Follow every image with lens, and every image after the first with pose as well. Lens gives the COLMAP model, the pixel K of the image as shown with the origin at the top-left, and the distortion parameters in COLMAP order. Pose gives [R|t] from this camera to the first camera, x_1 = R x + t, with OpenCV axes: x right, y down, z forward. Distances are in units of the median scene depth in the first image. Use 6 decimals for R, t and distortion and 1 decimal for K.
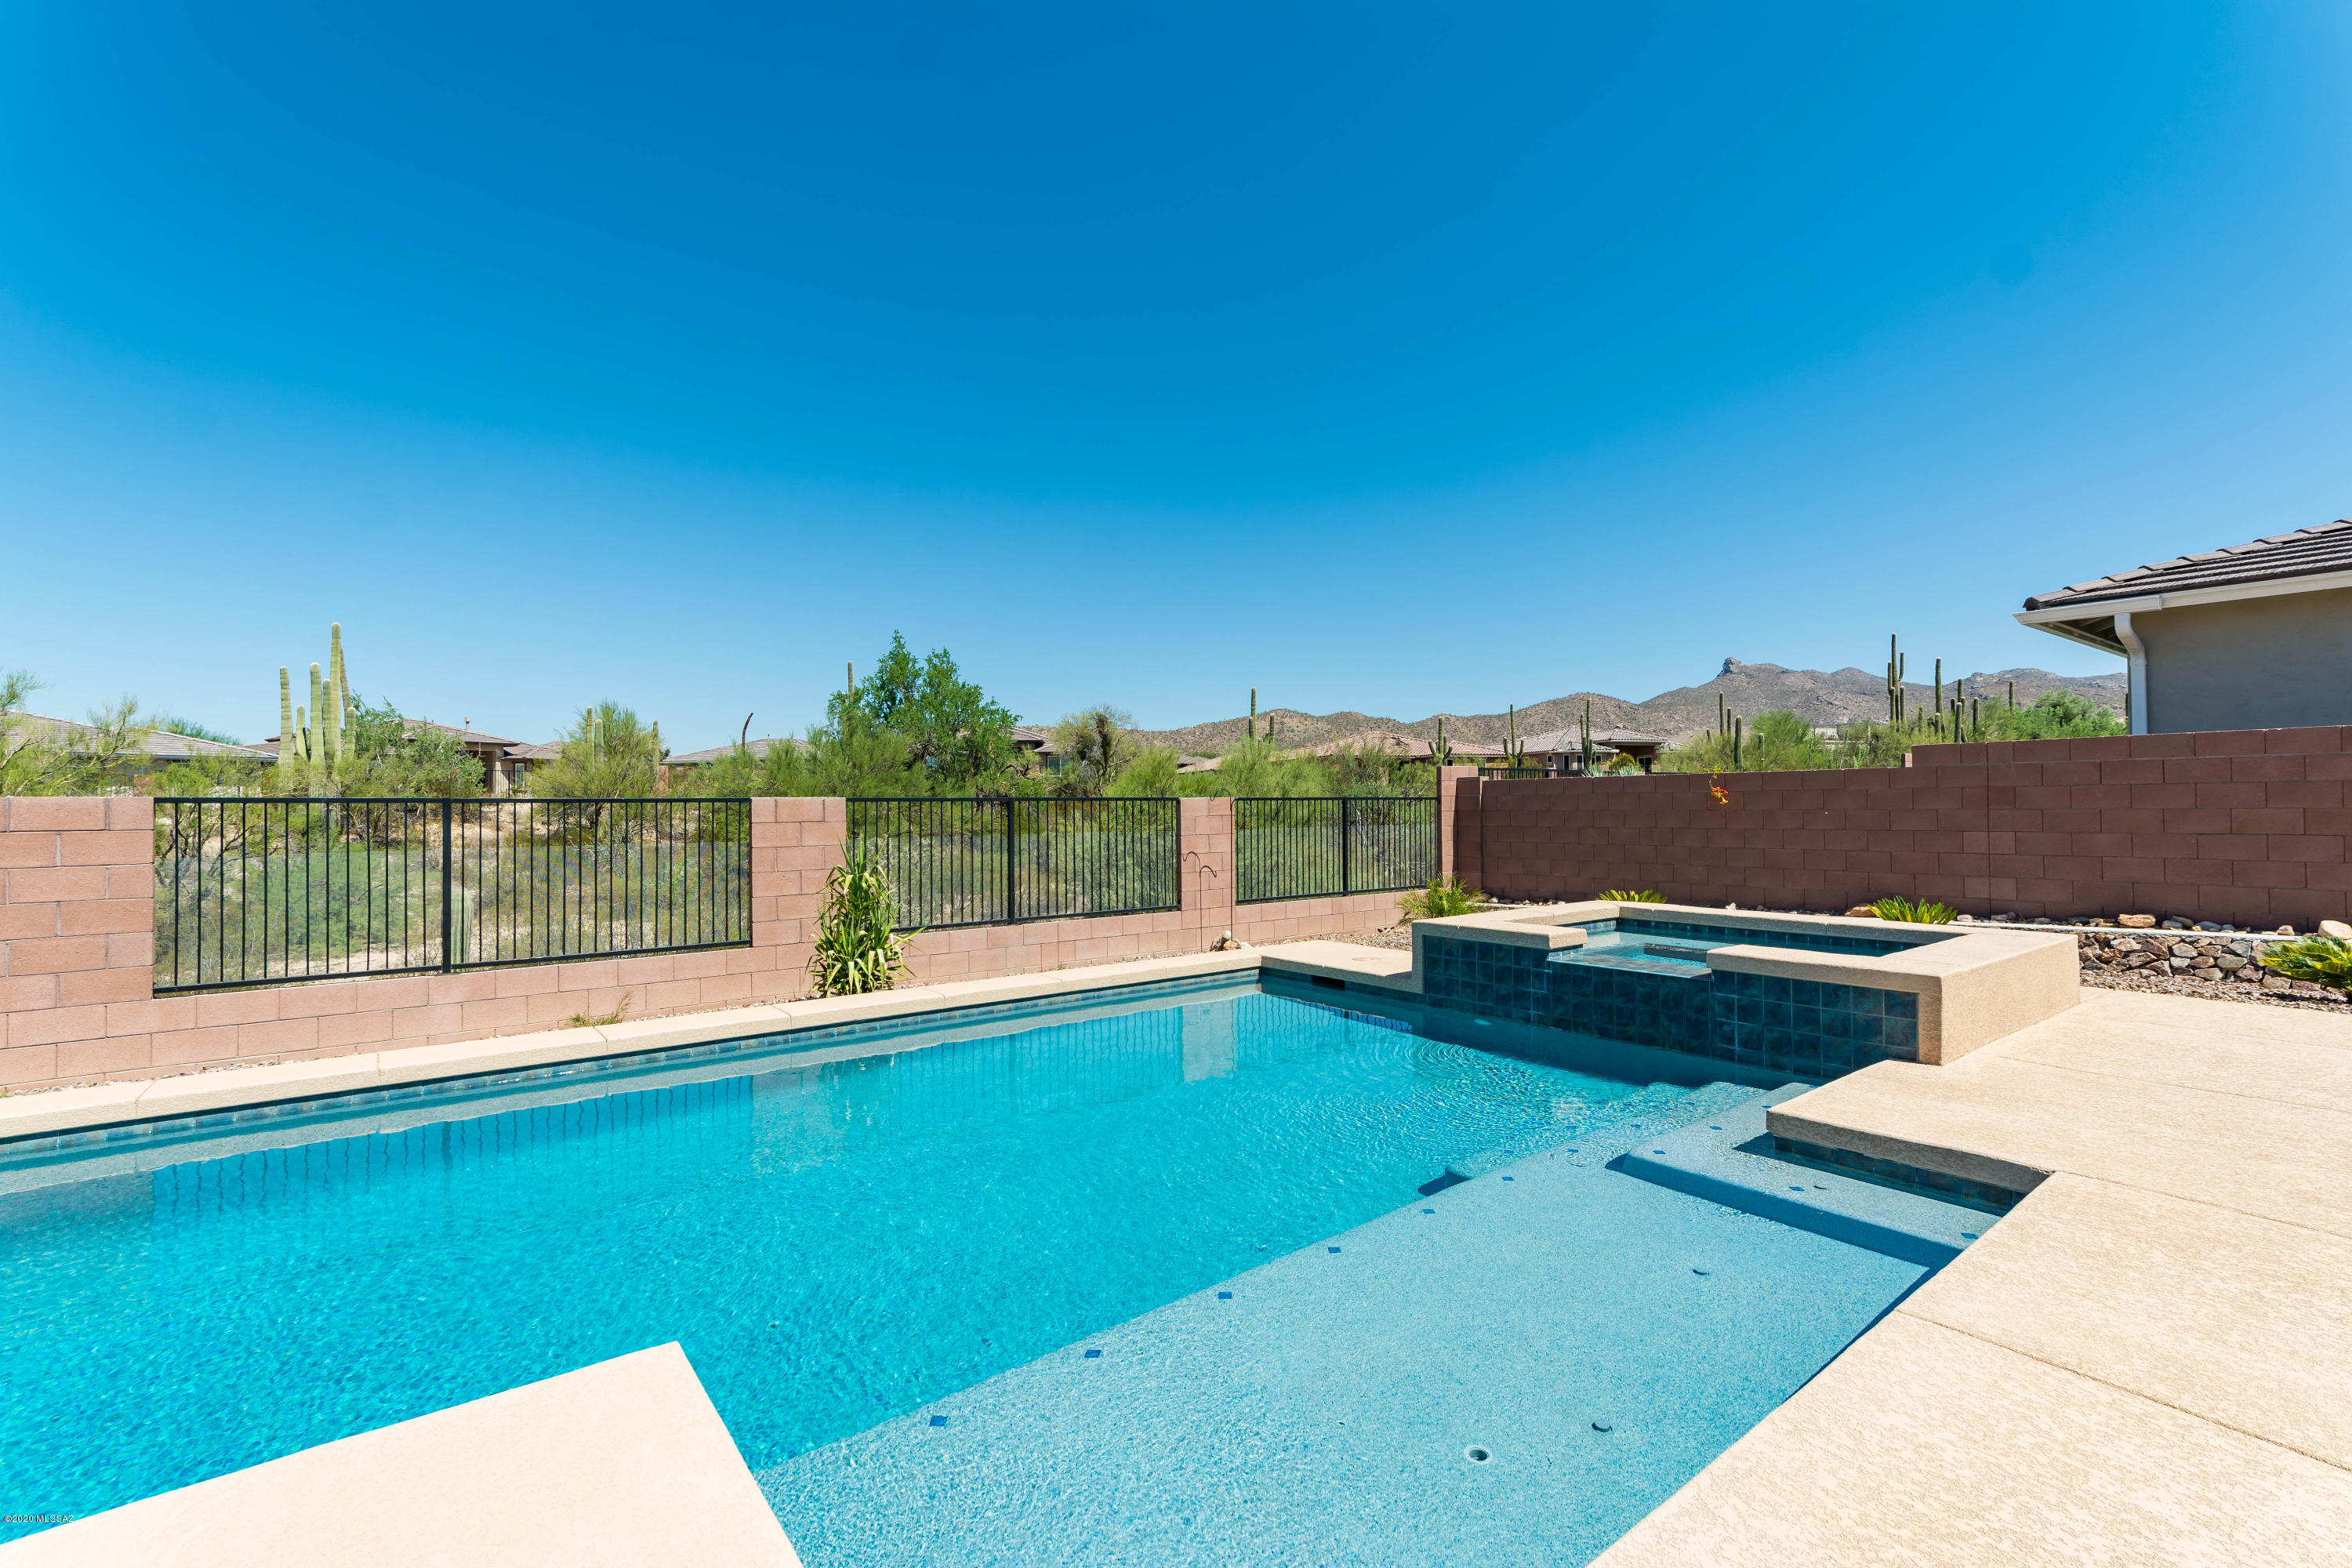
lens RADIAL K [[1024.8, 0, 1172.8], [0, 1024.8, 791.5], [0, 0, 1]] dist [-0.003895, 0.002824]
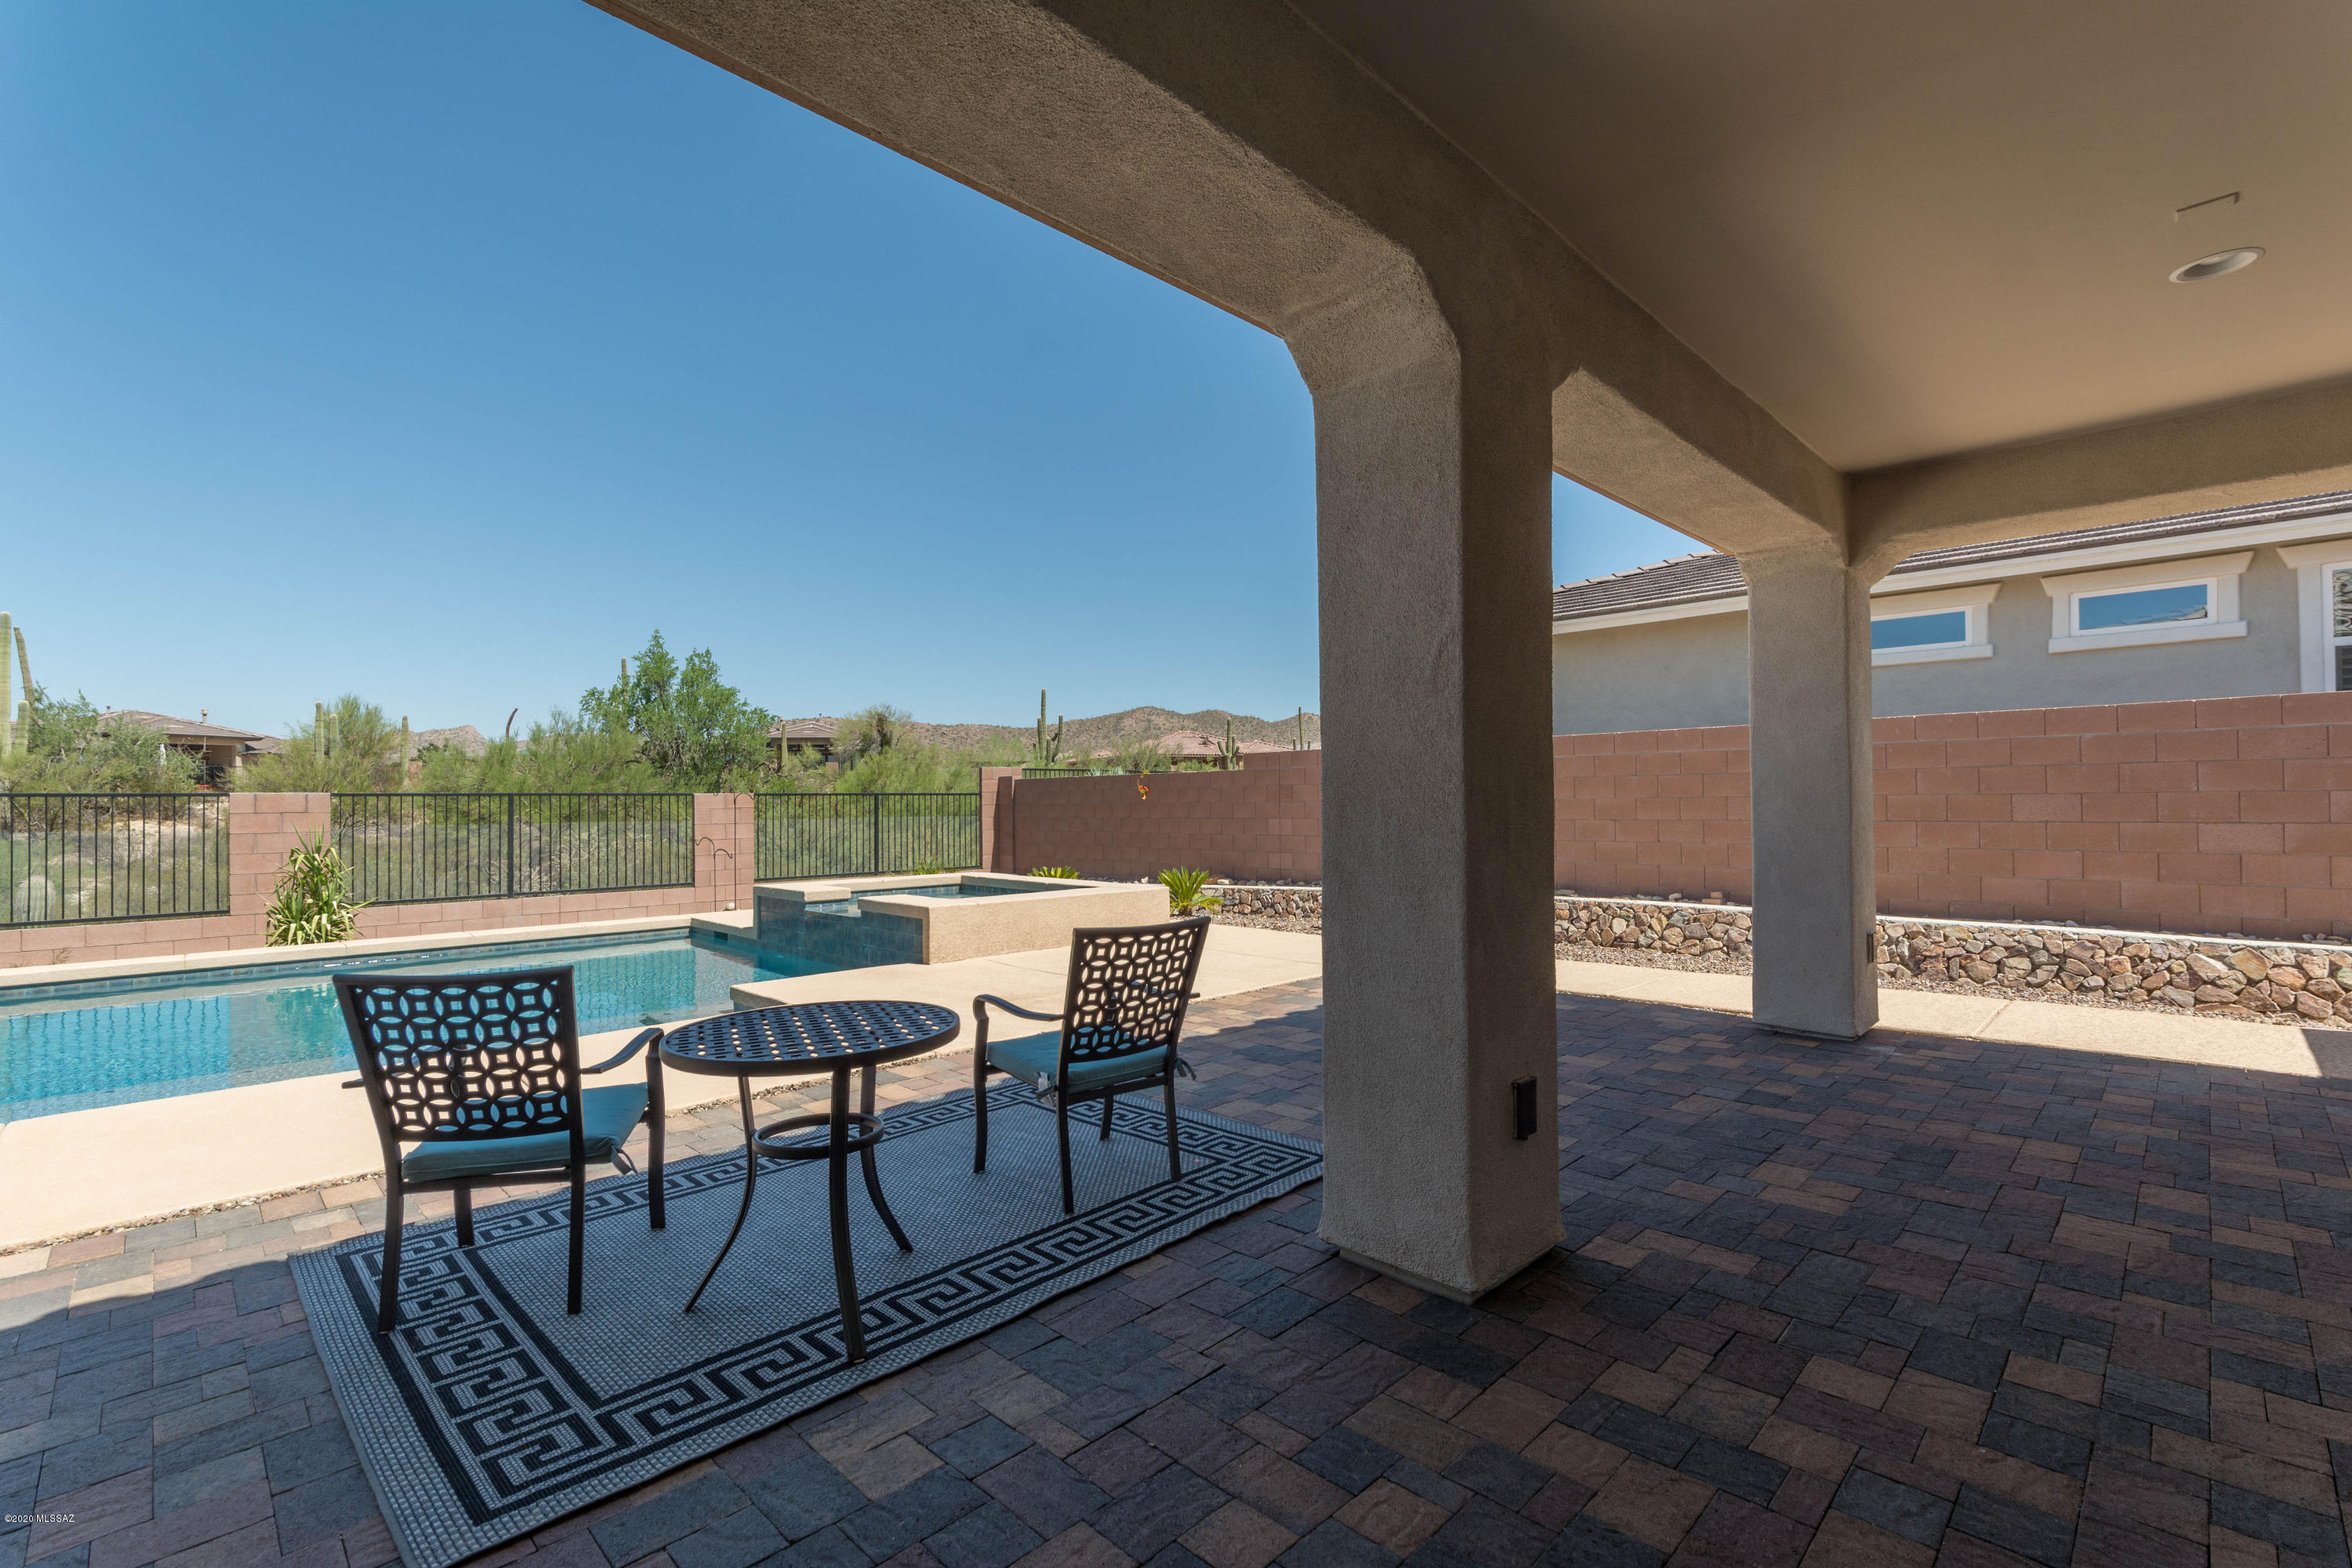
lens RADIAL K [[1024.8, 0, 1172.8], [0, 1024.8, 789.2], [0, 0, 1]] dist [-0.003895, 0.002824]
pose [[0.992018, 0.000760, 0.126097, 0.407304], [-0.000809, 1.000000, 0.000336, 0.000425], [-0.126097, -0.000435, 0.992018, -0.258159]]
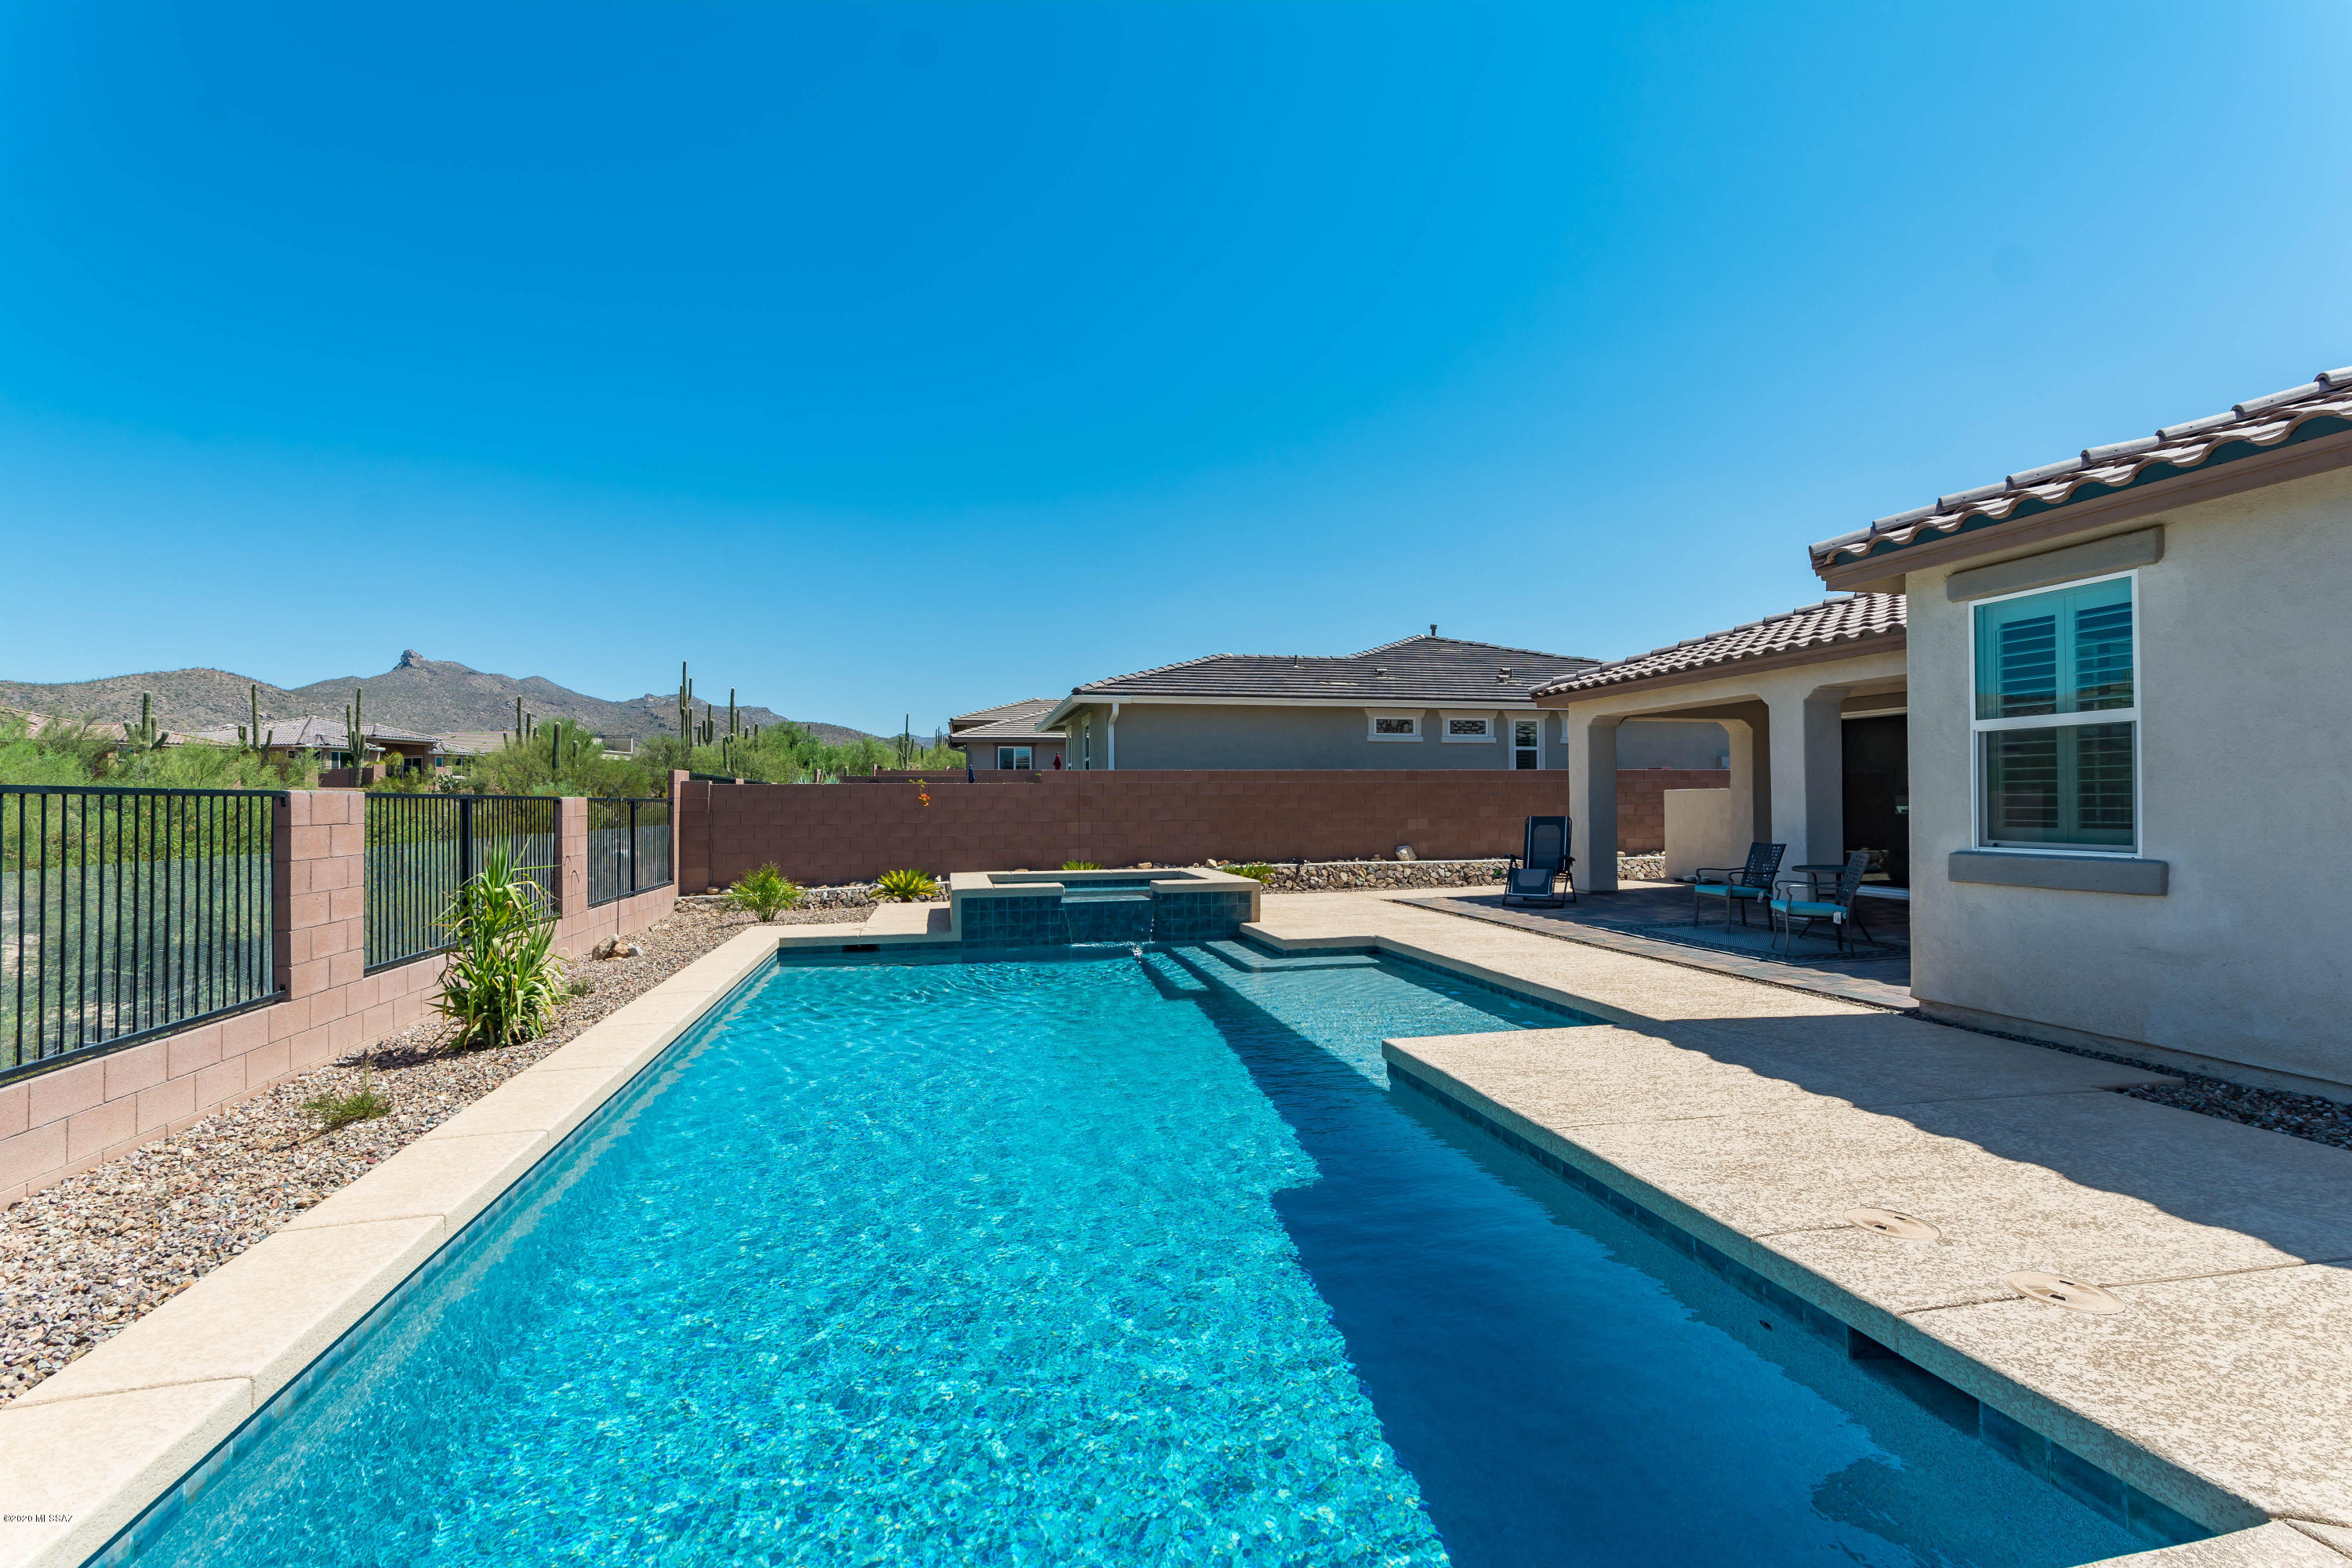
lens RADIAL K [[1024.8, 0, 1174.5], [0, 1024.8, 792.2], [0, 0, 1]] dist [-0.003895, 0.002824]
pose [[0.413375, 0.015829, 0.910423, -0.598324], [-0.010888, 0.999863, -0.012440, 0.007444], [-0.910496, -0.004770, 0.413491, 0.111517]]
